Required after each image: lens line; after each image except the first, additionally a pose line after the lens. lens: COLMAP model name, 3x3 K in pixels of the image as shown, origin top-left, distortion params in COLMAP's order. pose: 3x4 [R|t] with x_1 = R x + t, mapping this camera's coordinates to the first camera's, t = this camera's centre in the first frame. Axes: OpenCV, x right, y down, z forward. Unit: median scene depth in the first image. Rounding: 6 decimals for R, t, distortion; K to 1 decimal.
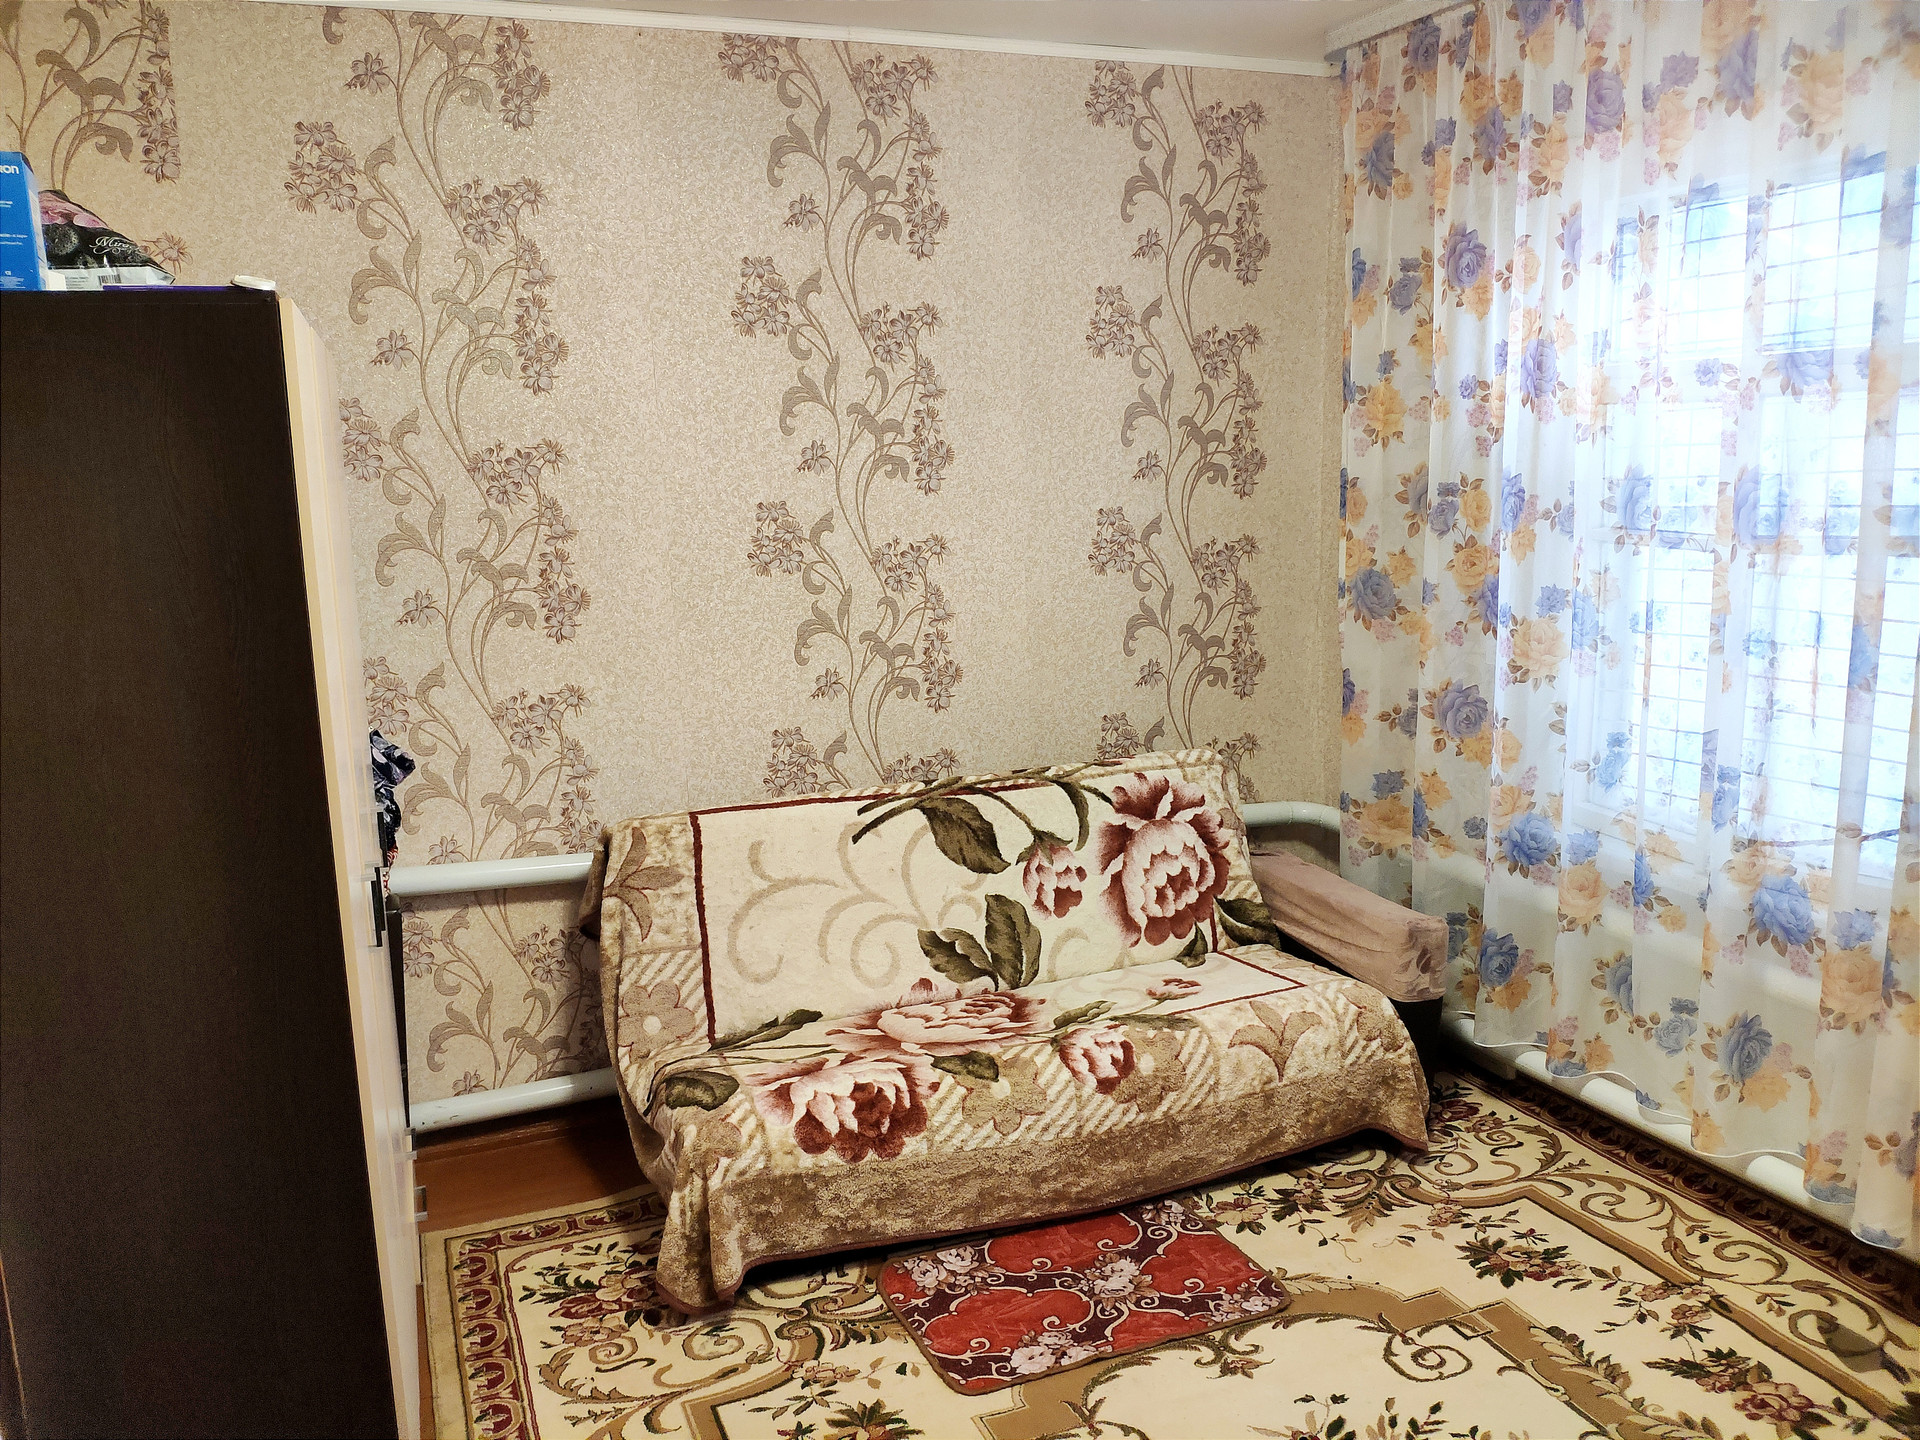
lens RADIAL K [[1449.9, 0, 920.1], [0, 1449.9, 777.7], [0, 0, 1]] dist [0.024641, -0.039222]
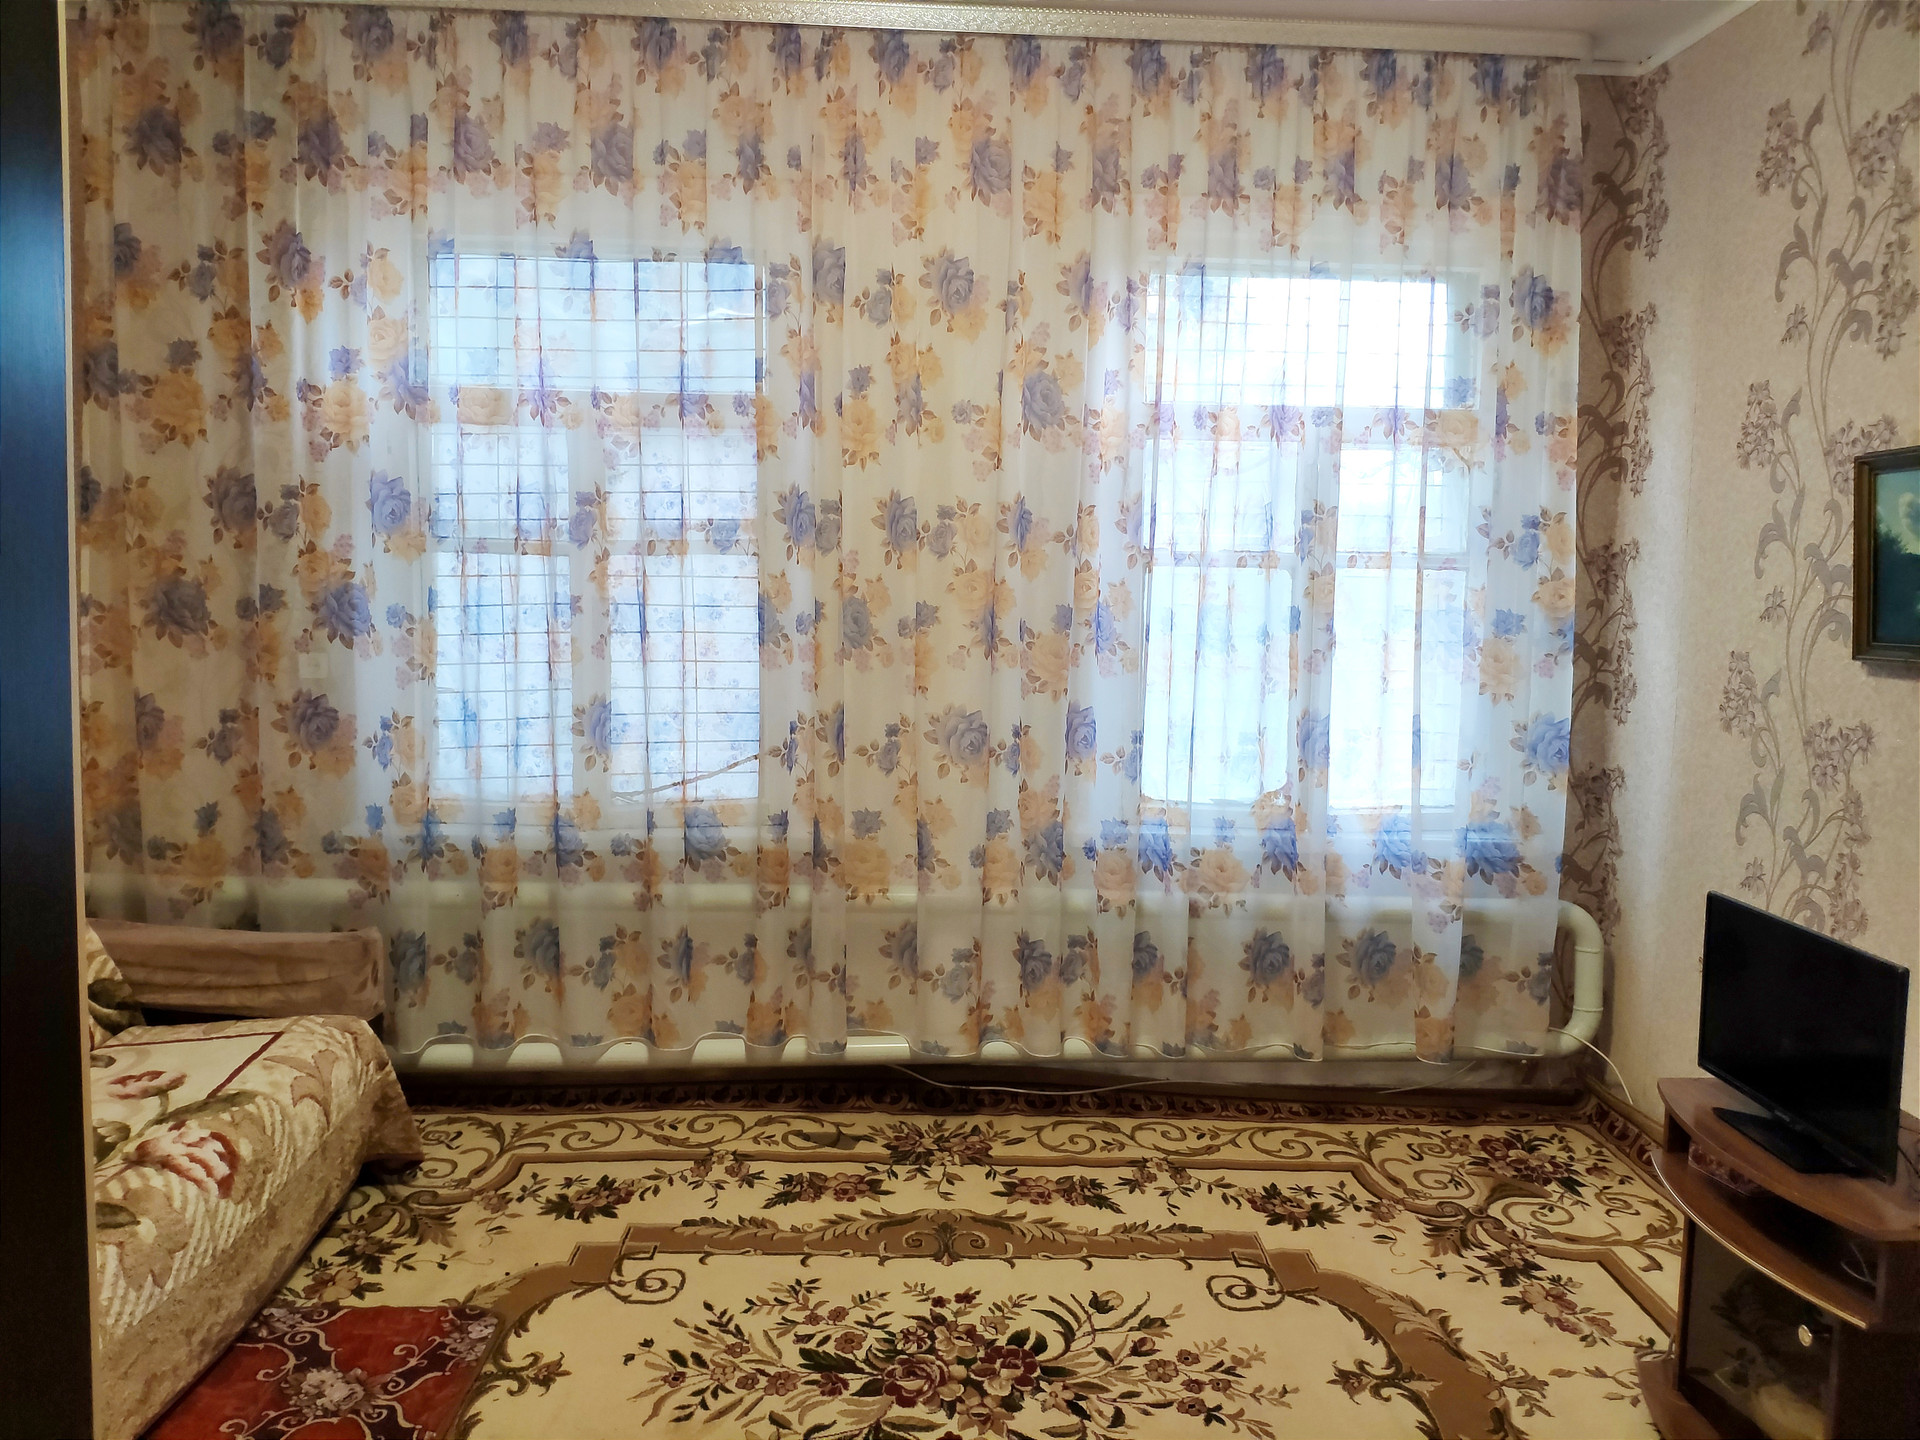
lens RADIAL K [[1449.9, 0, 988.2], [0, 1449.9, 770.7], [0, 0, 1]] dist [0.024641, -0.039222]
pose [[0.376307, -0.107993, 0.920179, -2.163066], [0.169499, 0.984446, 0.046219, 0.094708], [-0.910858, 0.138577, 0.388759, 1.344789]]
